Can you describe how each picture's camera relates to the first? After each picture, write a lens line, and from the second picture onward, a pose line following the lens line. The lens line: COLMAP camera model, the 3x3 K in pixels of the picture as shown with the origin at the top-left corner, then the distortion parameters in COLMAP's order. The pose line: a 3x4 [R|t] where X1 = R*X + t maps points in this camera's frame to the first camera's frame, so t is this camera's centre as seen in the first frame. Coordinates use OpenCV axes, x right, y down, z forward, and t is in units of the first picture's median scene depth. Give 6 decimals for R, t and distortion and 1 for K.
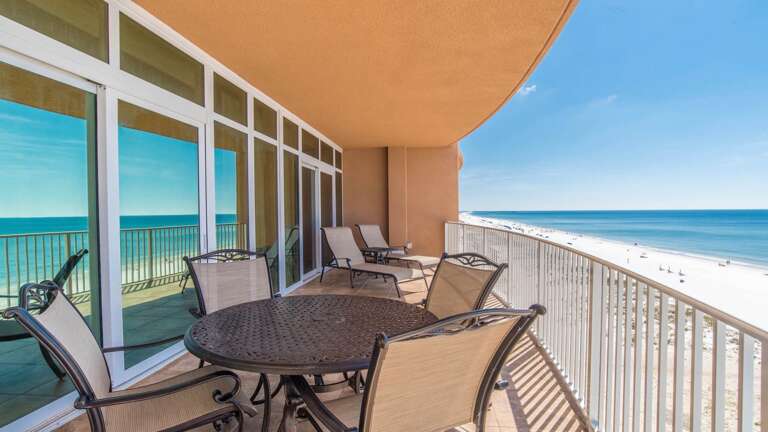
lens RADIAL K [[407.9, 0, 383.4], [0, 407.9, 213.6], [0, 0, 1]] dist [-0.063766, 0.028169]
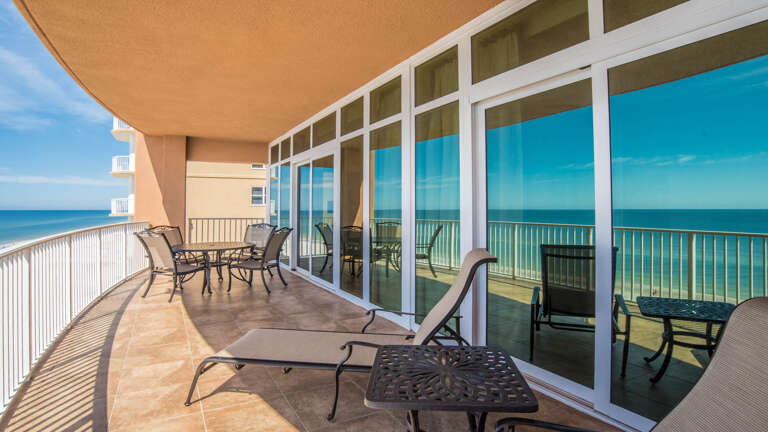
lens RADIAL K [[407.9, 0, 383.4], [0, 407.9, 213.6], [0, 0, 1]] dist [-0.063766, 0.028169]
pose [[-0.770554, 0.024700, -0.636896, 0.282170], [0.009828, 0.999590, 0.026876, -0.023686], [0.637299, 0.014450, -0.770481, 1.759654]]
